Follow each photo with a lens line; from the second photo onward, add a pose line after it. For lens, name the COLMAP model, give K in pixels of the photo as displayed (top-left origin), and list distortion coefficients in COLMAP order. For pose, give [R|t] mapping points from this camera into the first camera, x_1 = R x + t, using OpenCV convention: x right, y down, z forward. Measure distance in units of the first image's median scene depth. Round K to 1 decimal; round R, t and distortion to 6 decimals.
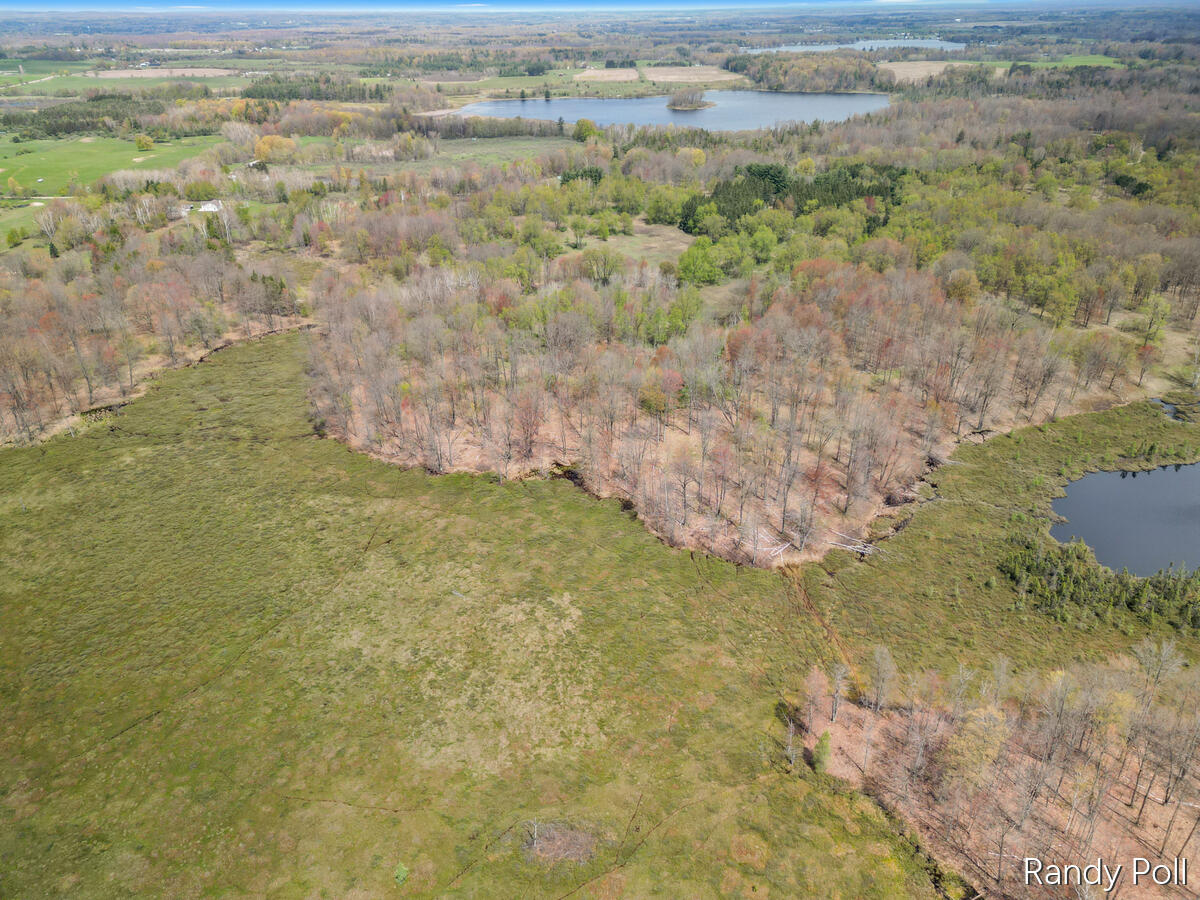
lens RADIAL K [[847.2, 0, 600.2], [0, 847.2, 451.2], [0, 0, 1]] dist [0.046907, -0.012224]
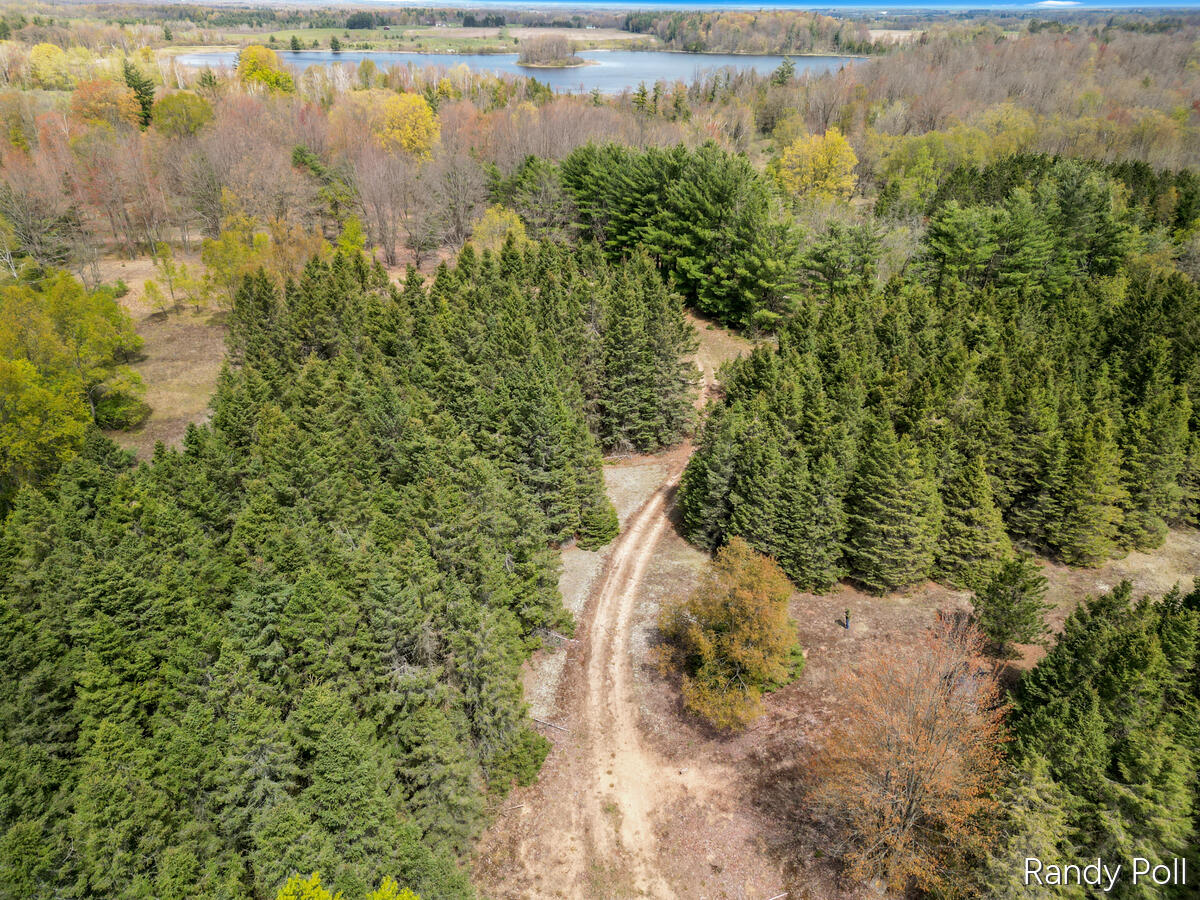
lens RADIAL K [[847.2, 0, 601.8], [0, 847.2, 450.0], [0, 0, 1]] dist [0.046907, -0.012224]
pose [[0.996092, -0.017665, 0.086539, 0.072467], [0.017554, 0.999844, 0.002053, -0.117335], [-0.086561, -0.000526, 0.996246, 0.351891]]
